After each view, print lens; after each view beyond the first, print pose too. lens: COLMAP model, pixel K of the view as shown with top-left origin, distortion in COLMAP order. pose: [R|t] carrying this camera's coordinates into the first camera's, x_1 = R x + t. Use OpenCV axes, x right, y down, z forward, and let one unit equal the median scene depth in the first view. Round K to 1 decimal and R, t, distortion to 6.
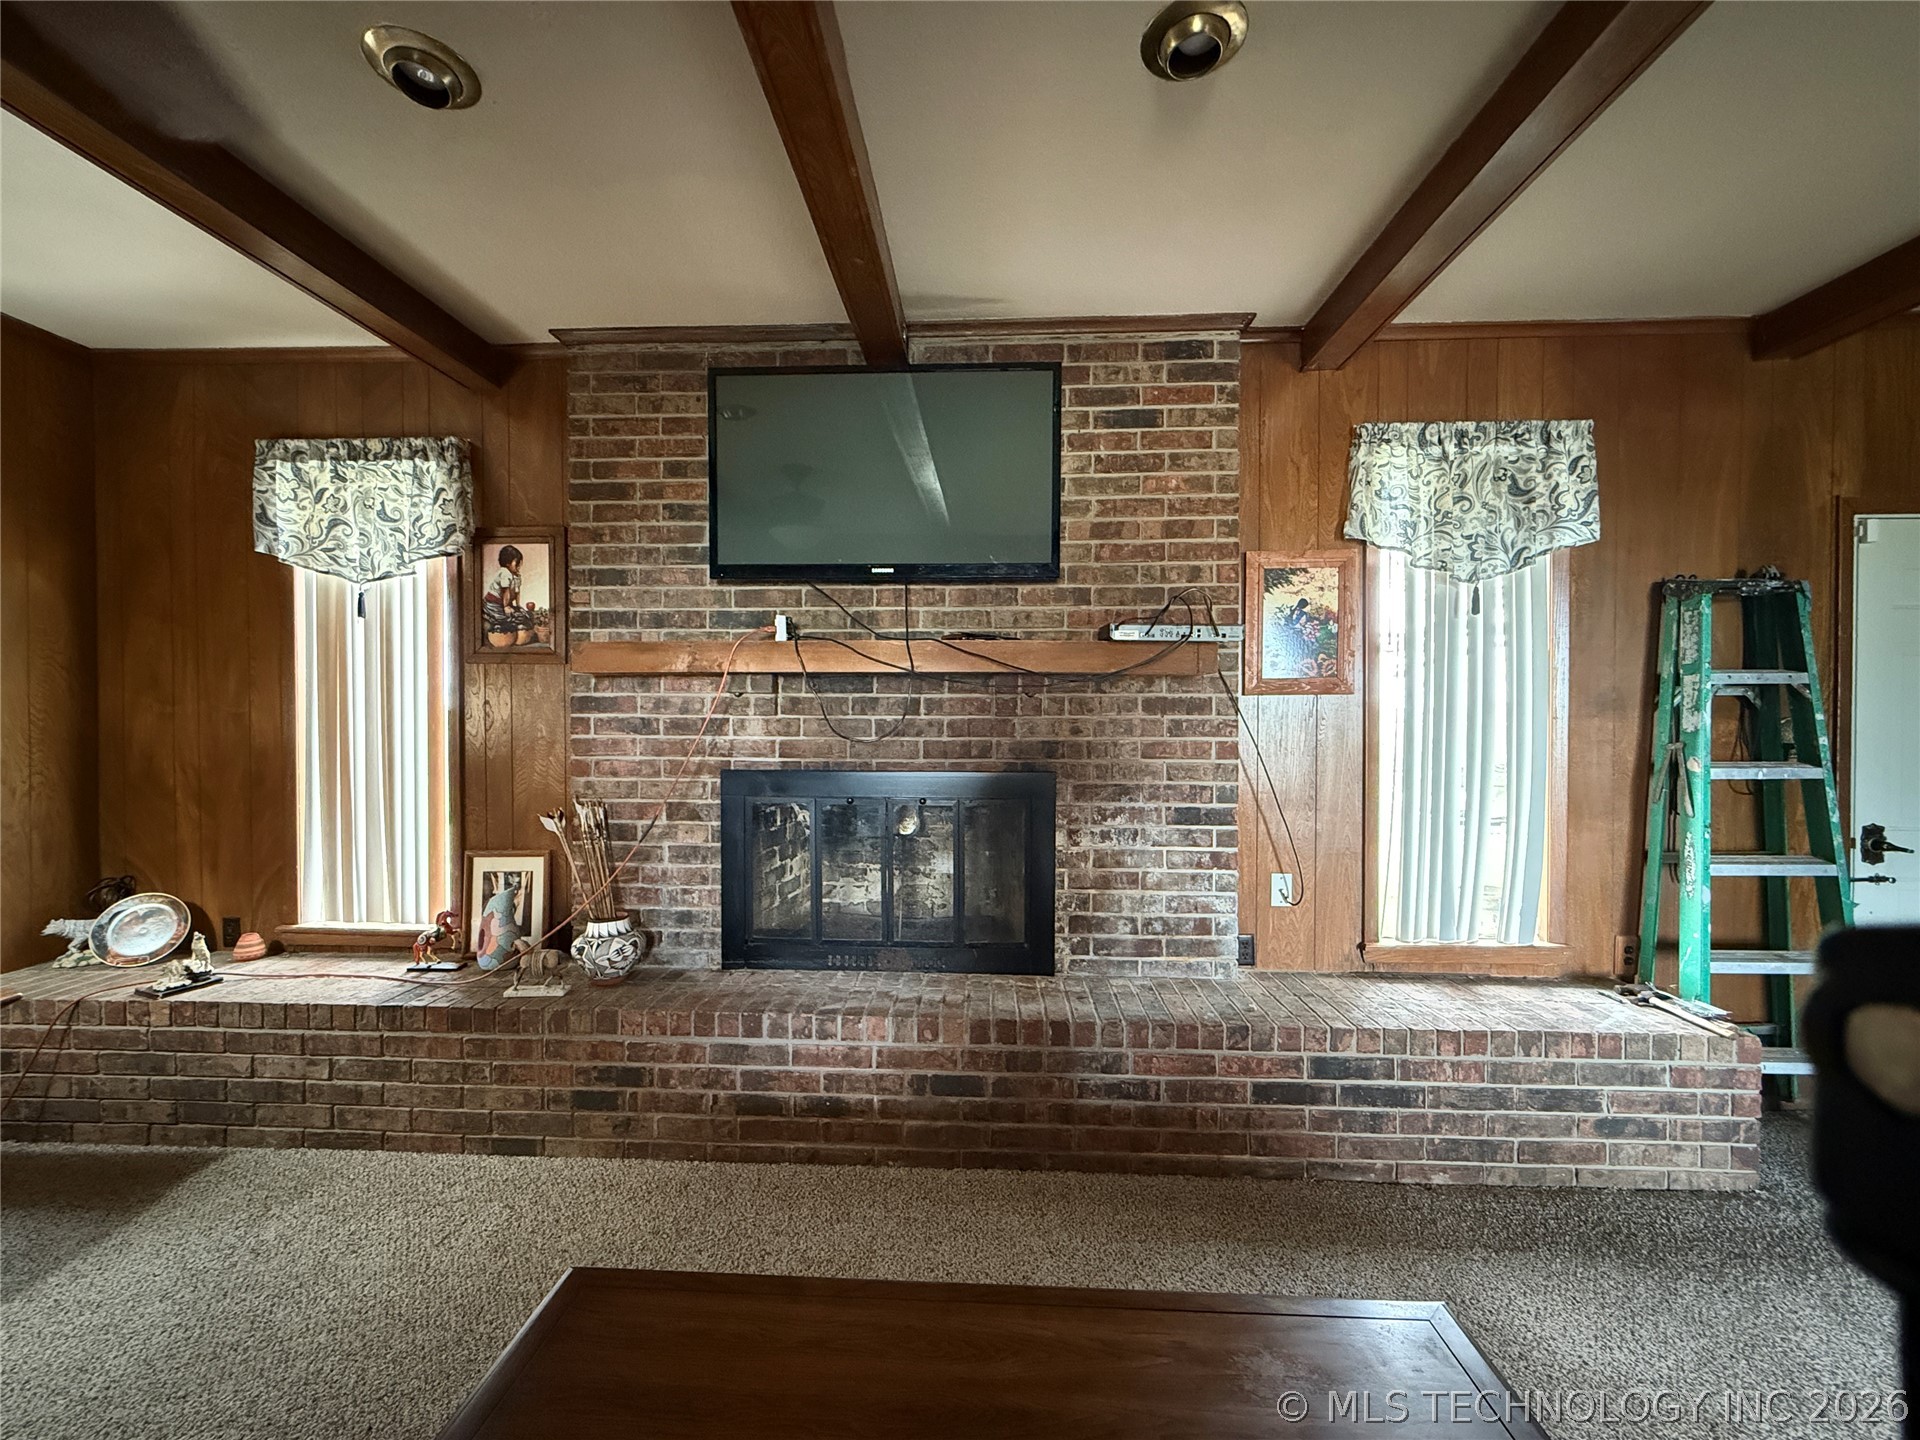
lens RADIAL K [[769.0, 0, 956.0], [0, 769.0, 725.0], [0, 0, 1]] dist [-0.000016, 0.000251]
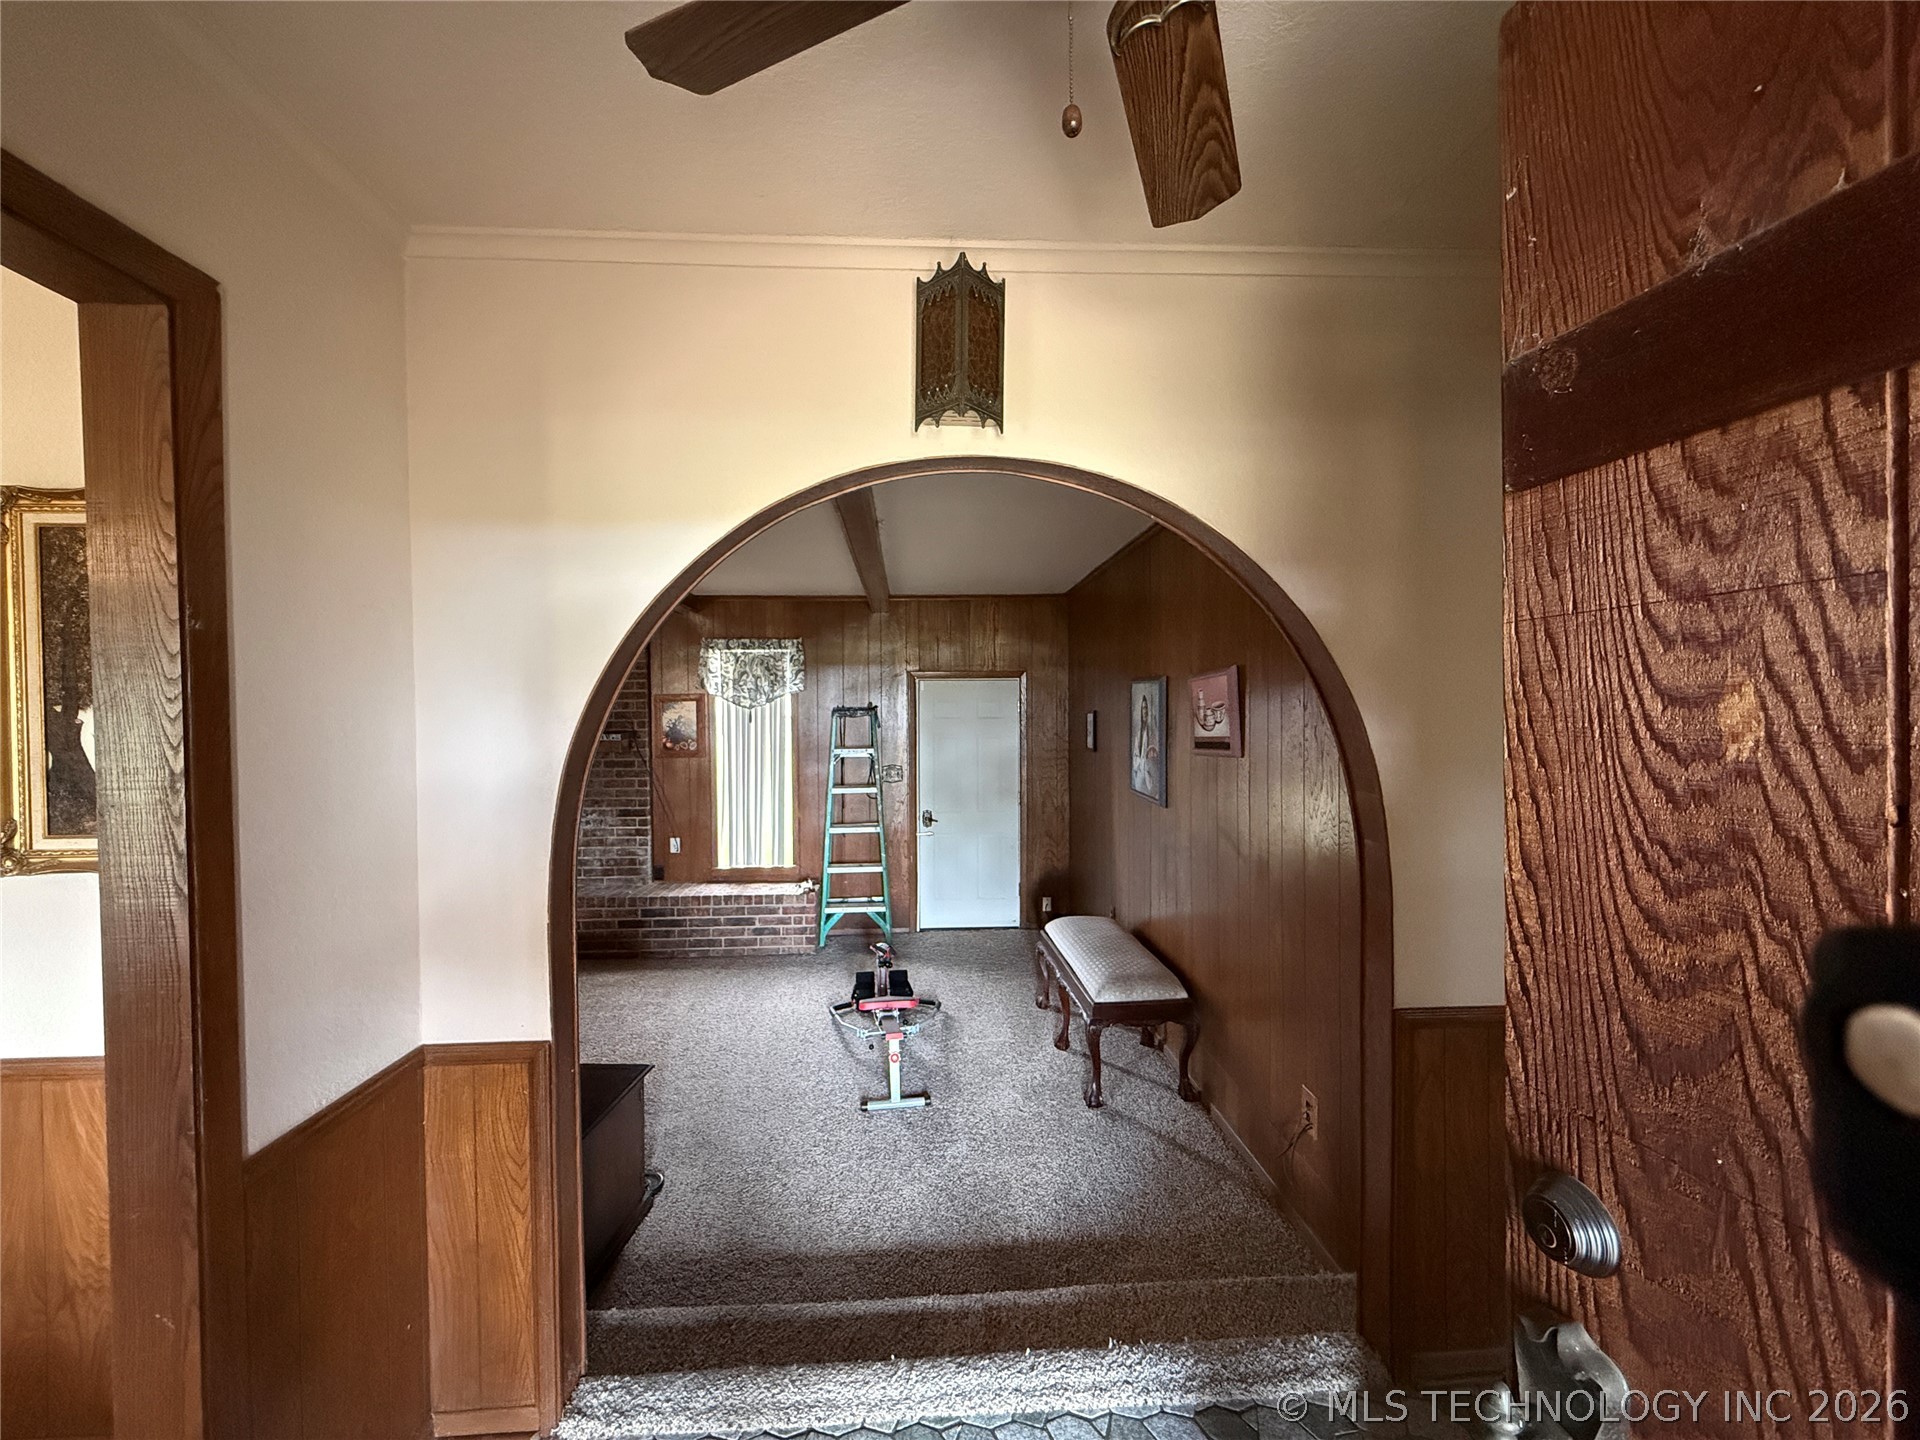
lens RADIAL K [[769.0, 0, 955.4], [0, 769.0, 726.1], [0, 0, 1]] dist [-0.000016, 0.000251]
pose [[0.994728, -0.009737, 0.102085, 1.036481], [0.009376, 0.999948, 0.004015, -0.135897], [-0.102119, -0.003036, 0.994768, -1.336082]]
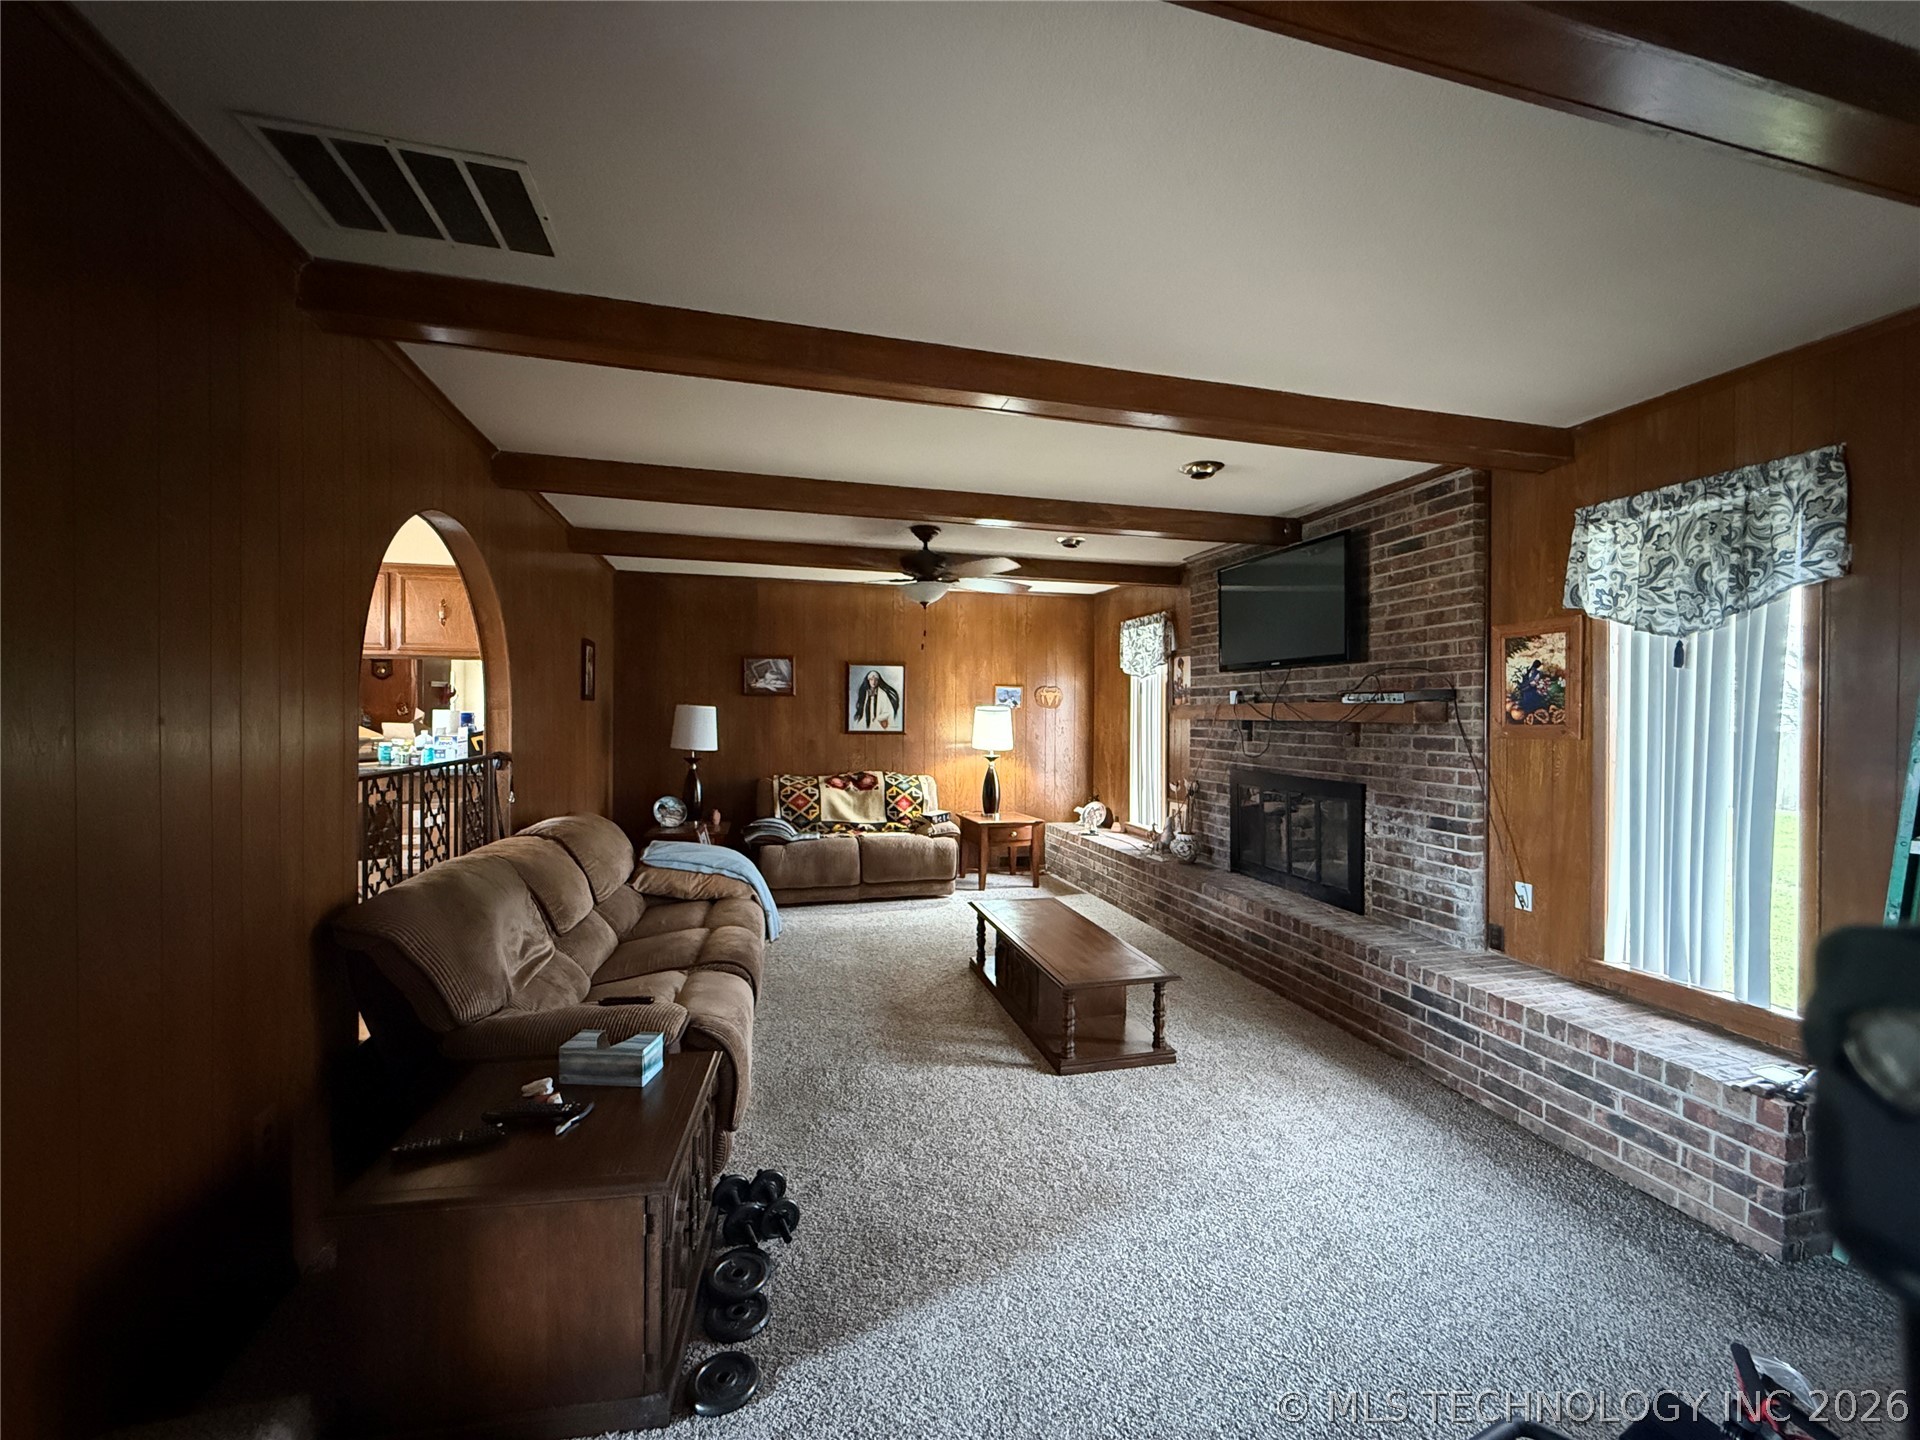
lens RADIAL K [[769.0, 0, 954.9], [0, 769.0, 724.1], [0, 0, 1]] dist [-0.000016, 0.000251]
pose [[0.295866, 0.011414, -0.955161, 1.367851], [-0.017715, 0.999822, 0.006460, -0.054815], [0.955065, 0.015010, 0.296016, -0.247958]]
